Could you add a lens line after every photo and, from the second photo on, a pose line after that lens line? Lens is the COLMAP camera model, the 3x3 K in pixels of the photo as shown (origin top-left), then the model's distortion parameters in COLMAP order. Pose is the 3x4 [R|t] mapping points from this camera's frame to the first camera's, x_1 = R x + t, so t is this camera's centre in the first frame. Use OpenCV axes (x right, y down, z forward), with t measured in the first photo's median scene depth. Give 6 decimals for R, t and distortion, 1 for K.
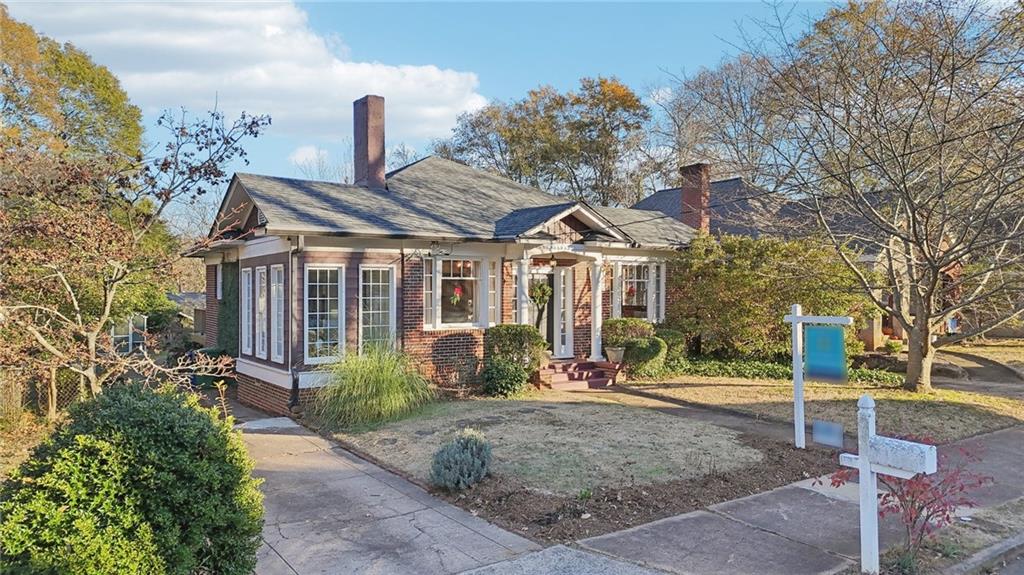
lens RADIAL K [[710.9, 0, 512.0], [0, 710.9, 287.5], [0, 0, 1]] dist [0.076396, -0.064736]
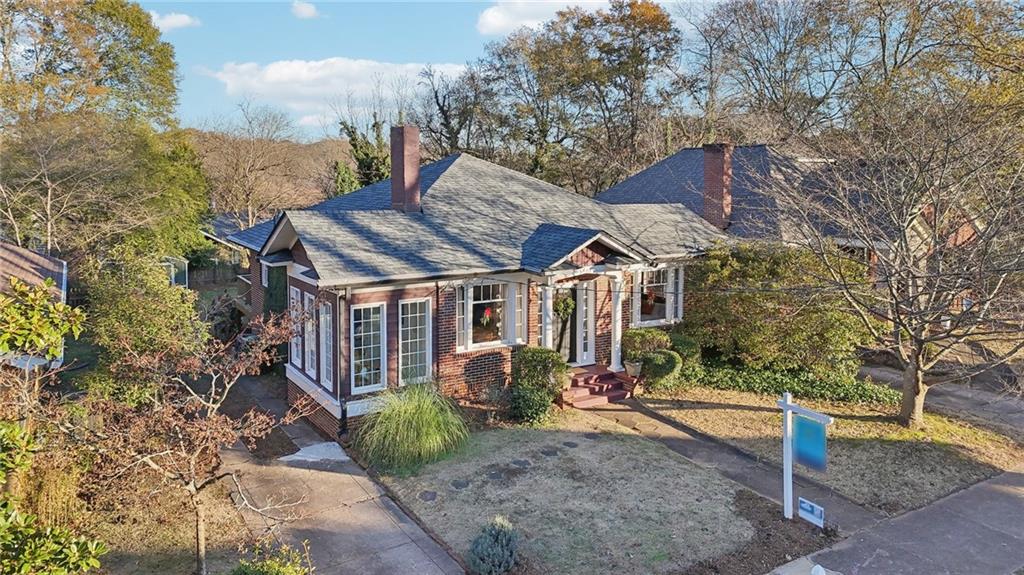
lens RADIAL K [[732.0, 0, 512.7], [0, 732.0, 215.6], [0, 0, 1]] dist [0.069877, -0.055066]
pose [[0.999315, 0.002326, -0.036938, 0.003309], [-0.000237, 0.998404, 0.056478, -0.209970], [0.037011, -0.056431, 0.997720, -0.109463]]
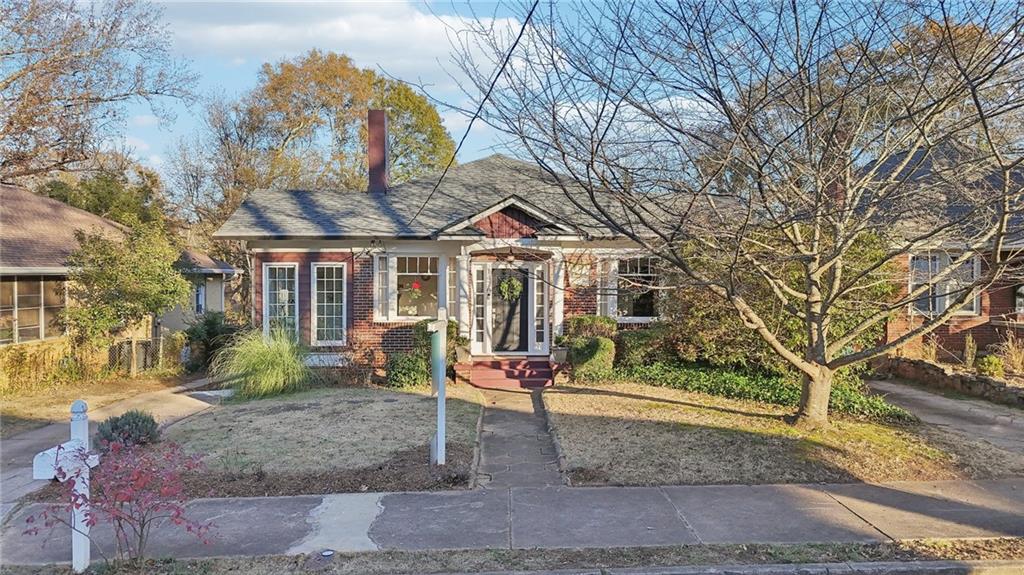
lens RADIAL K [[710.9, 0, 512.0], [0, 710.9, 287.5], [0, 0, 1]] dist [0.076396, -0.064736]
pose [[0.846452, 0.011416, -0.532343, 0.625285], [-0.000216, 0.999777, 0.021097, -0.015306], [0.532465, -0.017743, 0.846266, 0.177636]]
